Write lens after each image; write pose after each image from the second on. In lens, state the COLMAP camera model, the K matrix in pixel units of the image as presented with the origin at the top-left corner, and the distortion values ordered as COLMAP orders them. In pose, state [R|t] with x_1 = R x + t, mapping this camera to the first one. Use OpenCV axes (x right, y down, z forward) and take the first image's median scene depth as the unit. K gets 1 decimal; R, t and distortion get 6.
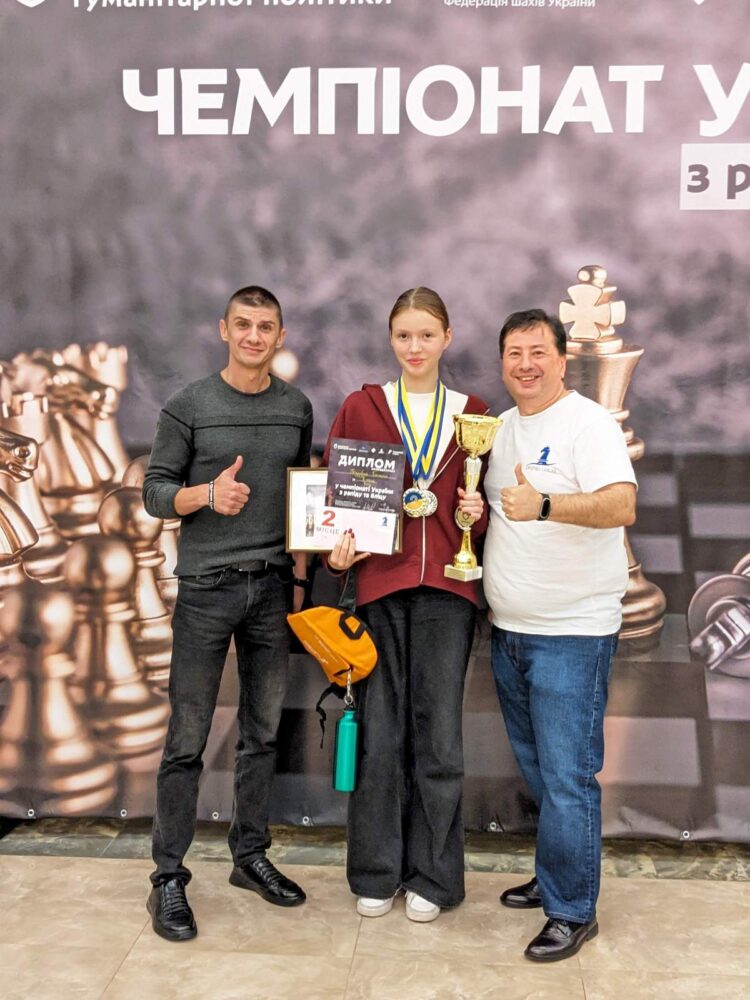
lens RADIAL K [[1256.0, 0, 394.7], [0, 1256.0, 495.2], [0, 0, 1]] dist [0.002902, 0.000000]
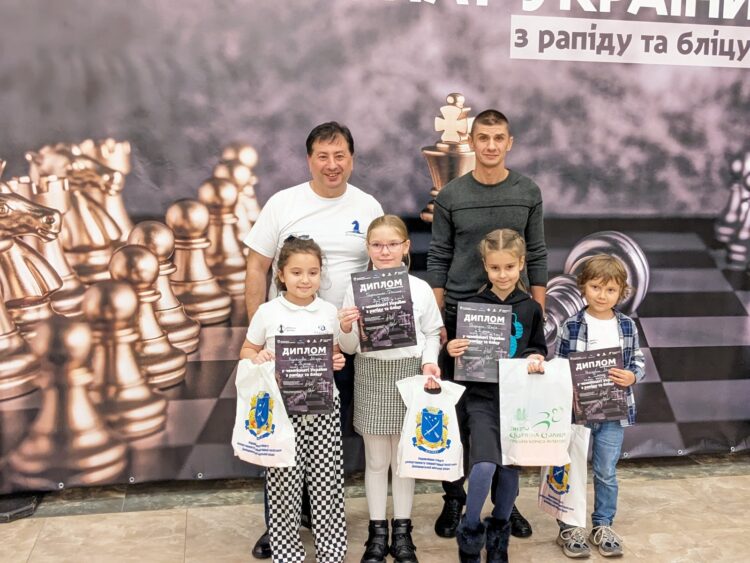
lens RADIAL K [[942.0, 0, 406.5], [0, 942.0, 291.1], [0, 0, 1]] dist [0.002902, 0.000000]
pose [[0.958418, -0.029981, 0.283787, -0.225464], [0.015536, 0.998473, 0.053017, -0.005930], [-0.284943, -0.046404, 0.957420, -0.077790]]
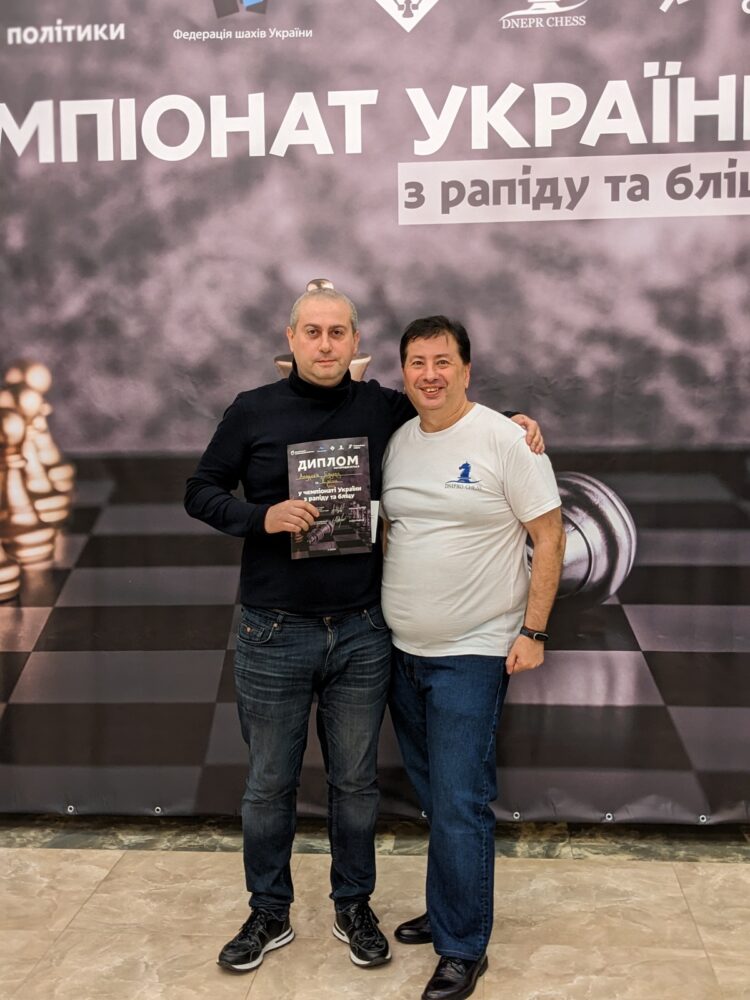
lens RADIAL K [[1256.0, 0, 390.1], [0, 1256.0, 489.3], [0, 0, 1]] dist [0.002902, 0.000000]
pose [[0.999632, -0.021575, -0.016413, 0.228862], [0.021345, 0.999673, -0.014105, 0.011424], [0.016712, 0.013750, 0.999766, -0.058530]]
